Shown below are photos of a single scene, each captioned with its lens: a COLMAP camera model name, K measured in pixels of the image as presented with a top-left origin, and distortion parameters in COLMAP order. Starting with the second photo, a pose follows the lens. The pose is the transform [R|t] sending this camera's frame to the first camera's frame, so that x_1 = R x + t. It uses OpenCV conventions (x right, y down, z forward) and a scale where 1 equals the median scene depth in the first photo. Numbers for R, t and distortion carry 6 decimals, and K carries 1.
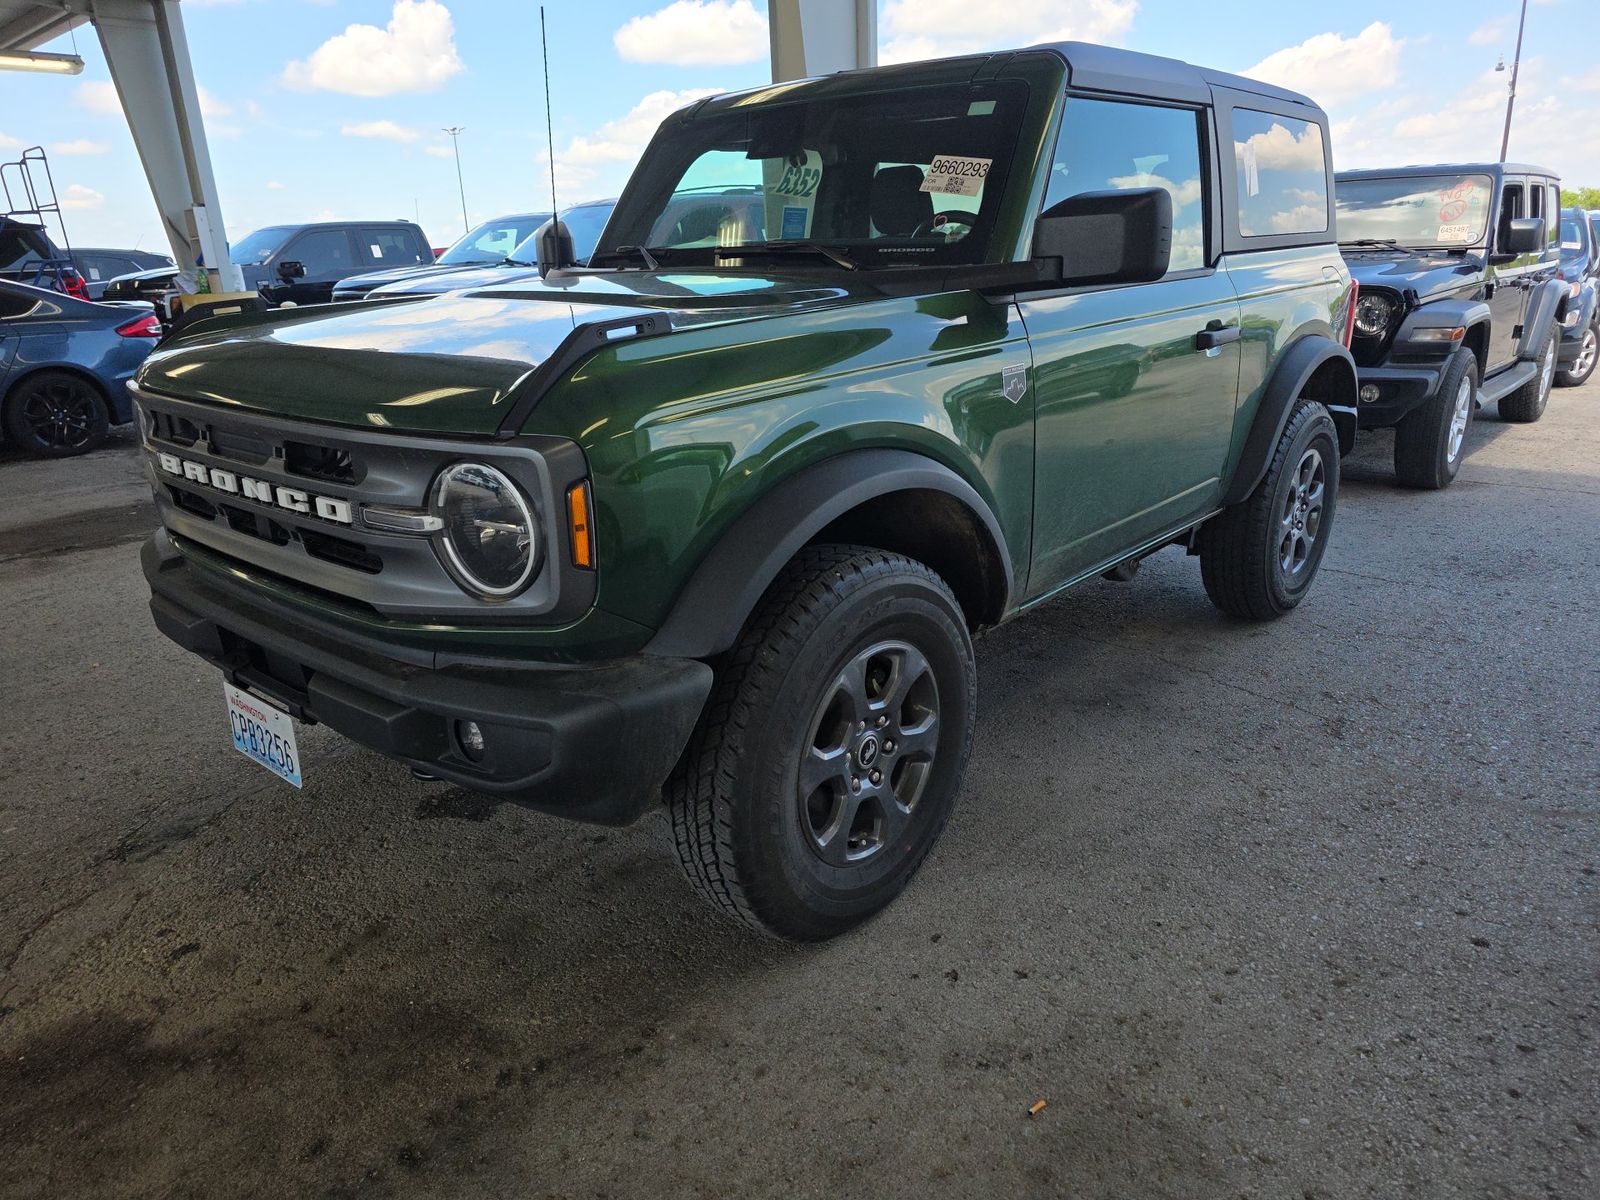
lens RADIAL K [[1099.2, 0, 793.1], [0, 1099.2, 610.6], [0, 0, 1]] dist [0.048151, -0.052163]
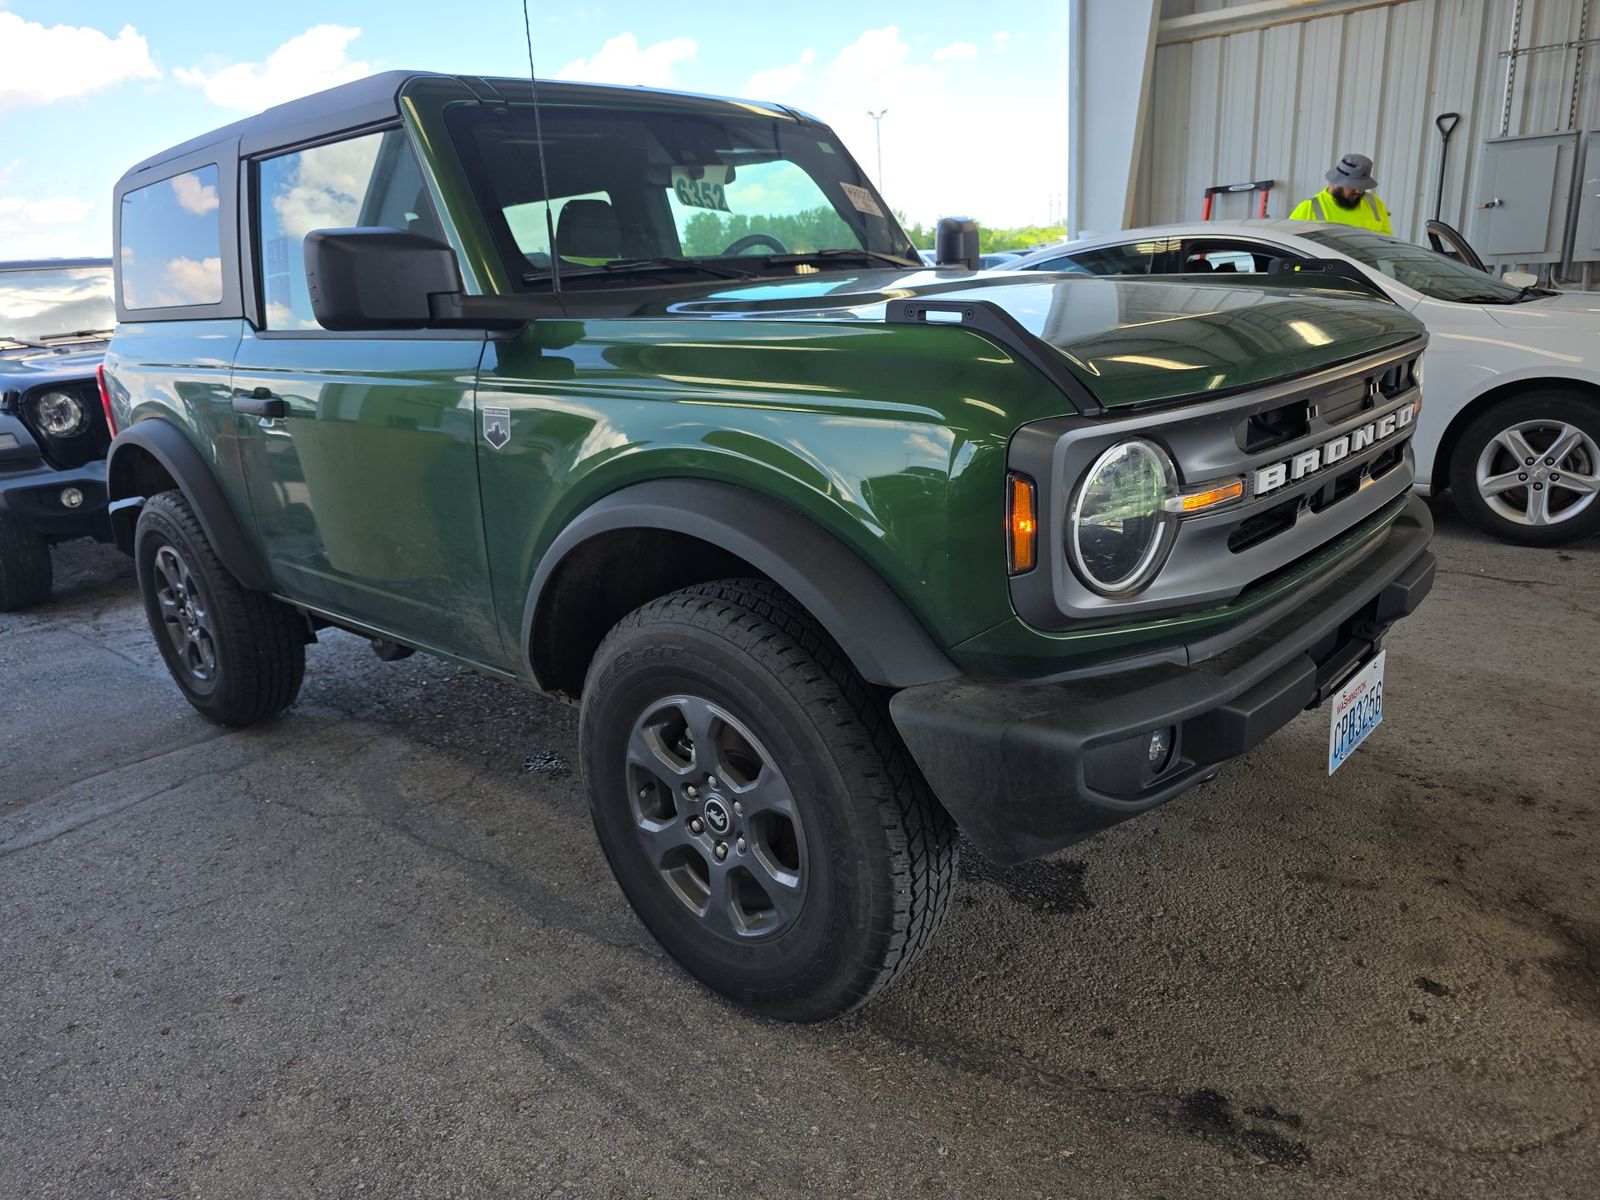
lens RADIAL K [[1099.2, 0, 792.5], [0, 1099.2, 583.7], [0, 0, 1]] dist [0.048151, -0.052163]
pose [[0.008665, -0.239021, 0.970976, -1.343663], [0.363475, 0.905347, 0.219622, -0.360951], [-0.931564, 0.351022, 0.094723, 1.293743]]
